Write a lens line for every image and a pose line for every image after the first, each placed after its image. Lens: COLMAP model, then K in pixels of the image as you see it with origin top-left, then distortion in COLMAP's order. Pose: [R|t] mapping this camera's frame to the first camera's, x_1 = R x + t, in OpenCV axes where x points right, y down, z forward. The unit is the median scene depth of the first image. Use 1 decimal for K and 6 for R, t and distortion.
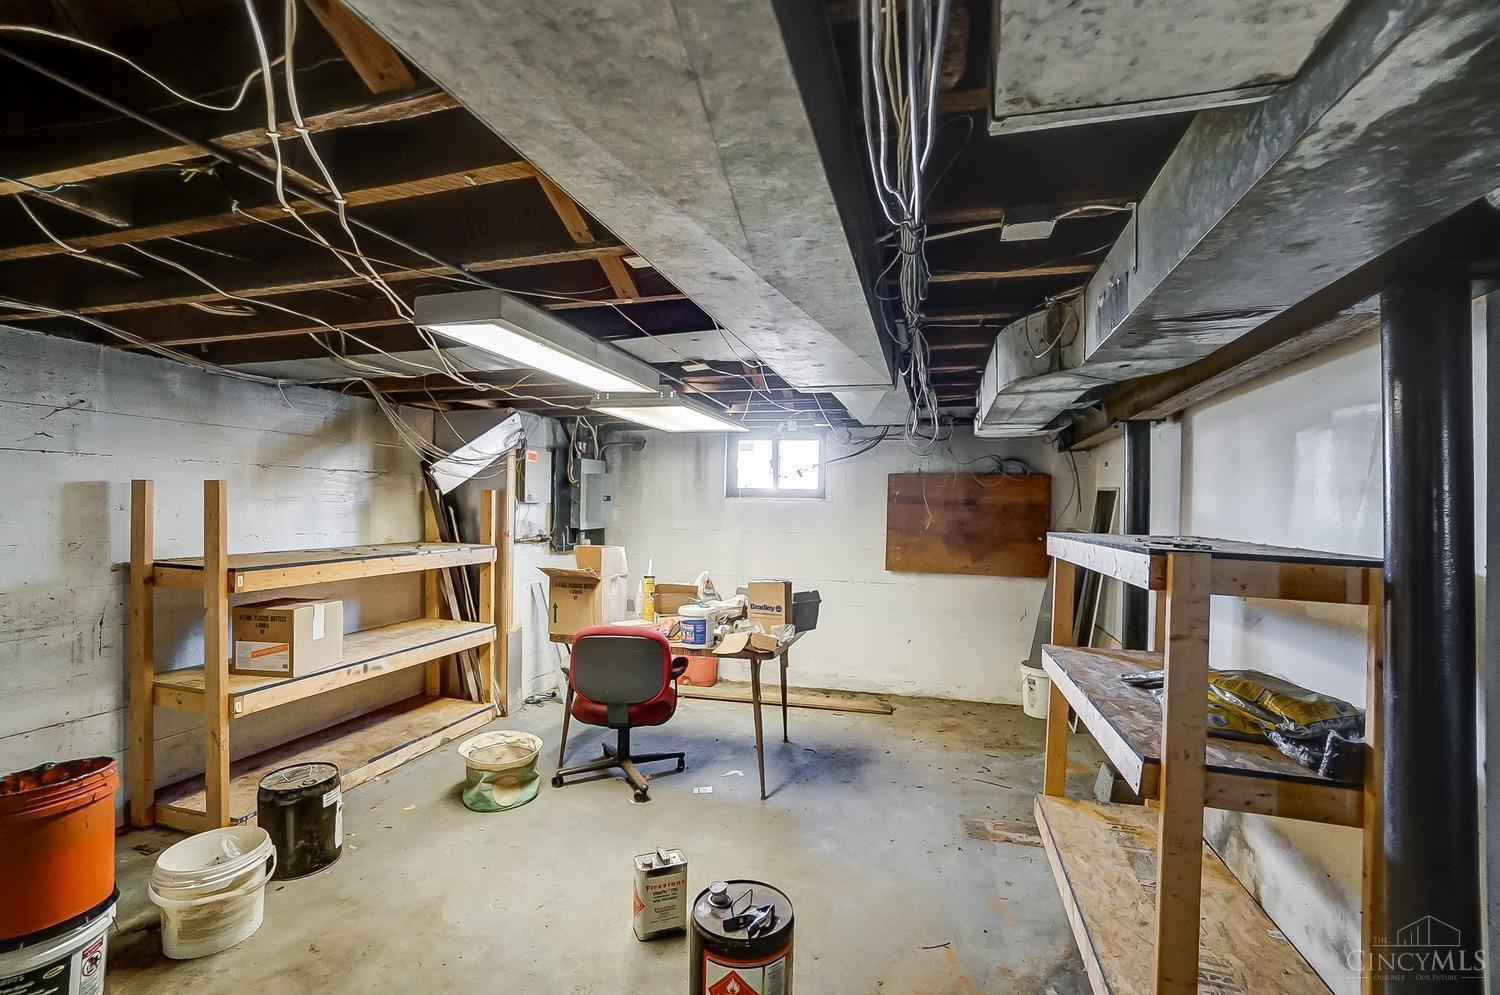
lens RADIAL K [[678.2, 0, 750.0], [0, 678.2, 497.5], [0, 0, 1]] dist [-0.034157, 0.019542]
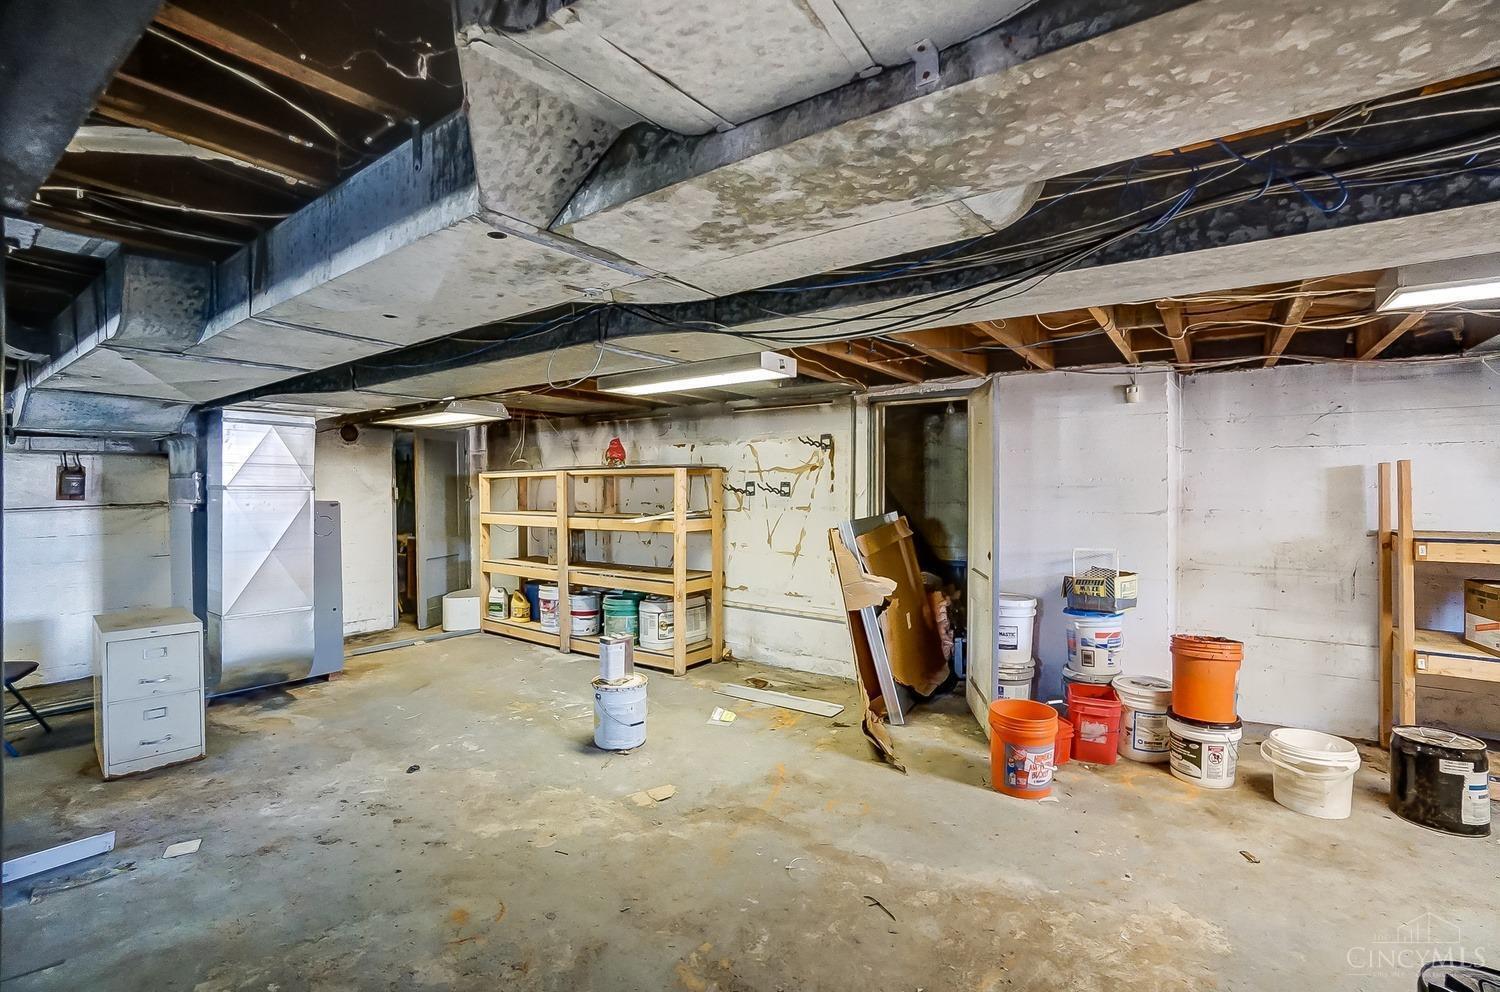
lens RADIAL K [[678.2, 0, 750.0], [0, 678.2, 496.0], [0, 0, 1]] dist [-0.034157, 0.019542]
pose [[-0.317023, -0.001258, -0.948417, 0.652281], [0.004178, 0.999988, -0.002723, 0.034021], [0.948409, -0.004826, -0.317014, 0.302576]]
